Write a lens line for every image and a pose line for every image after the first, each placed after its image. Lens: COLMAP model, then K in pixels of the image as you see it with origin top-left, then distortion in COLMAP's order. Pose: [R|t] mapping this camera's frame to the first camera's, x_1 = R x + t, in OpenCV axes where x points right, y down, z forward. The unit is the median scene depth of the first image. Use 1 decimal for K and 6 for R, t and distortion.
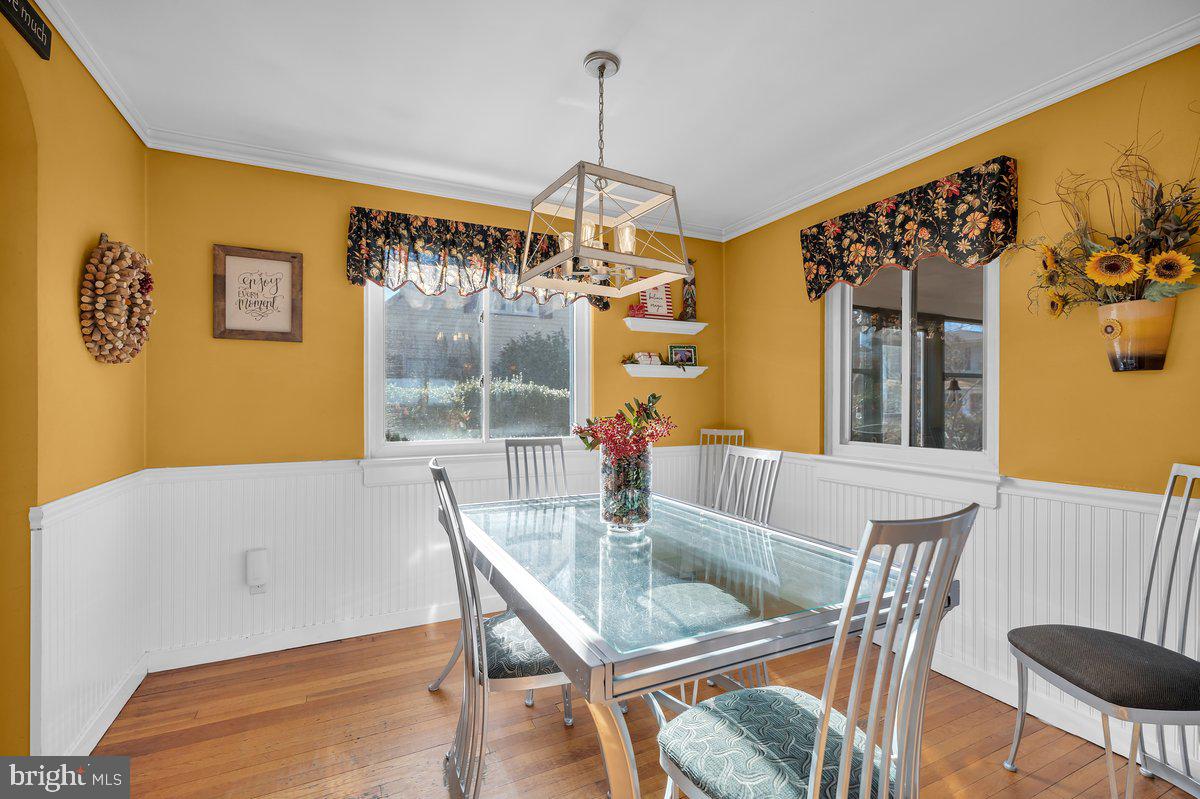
lens RADIAL K [[534.5, 0, 600.5], [0, 534.5, 402.1], [0, 0, 1]] dist [0.004670, 0.000363]
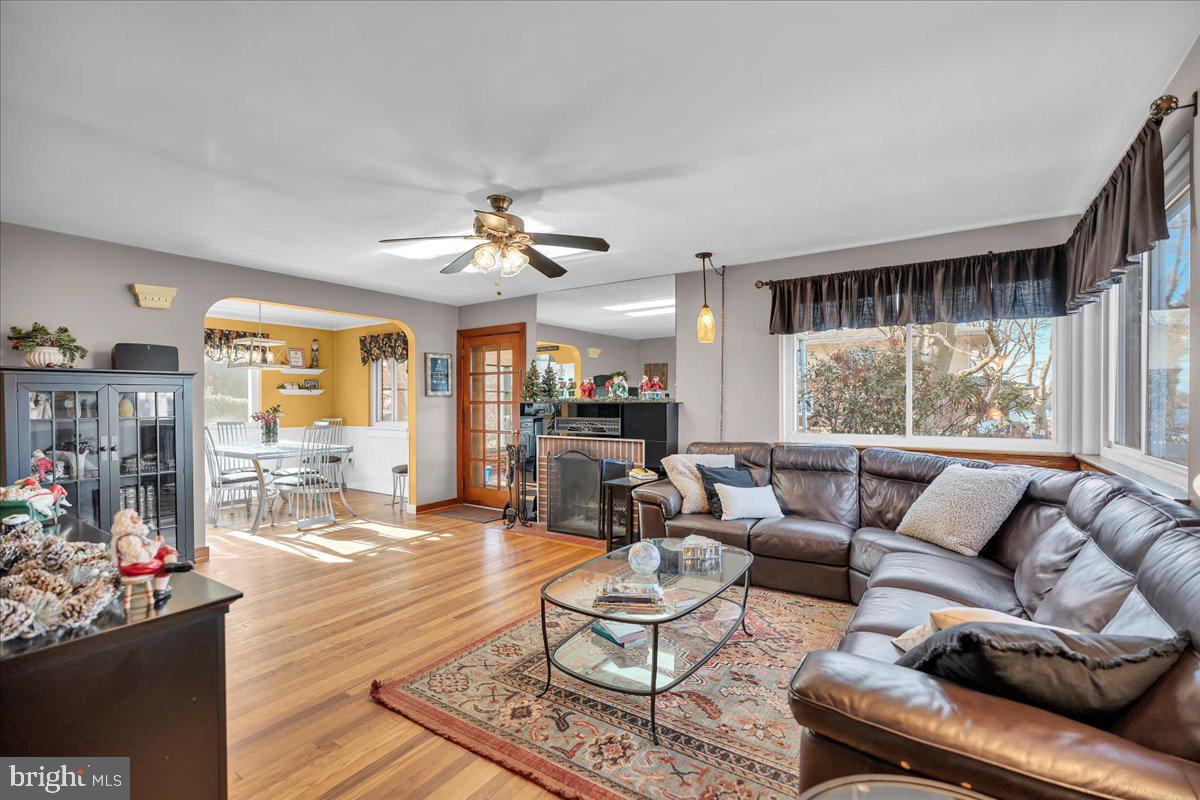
lens RADIAL K [[534.5, 0, 606.6], [0, 534.5, 407.7], [0, 0, 1]] dist [0.004670, 0.000363]
pose [[0.864273, -0.010507, 0.502913, 0.110265], [0.006047, 0.999927, 0.010500, -0.009598], [-0.502987, -0.006034, 0.864273, -1.707318]]
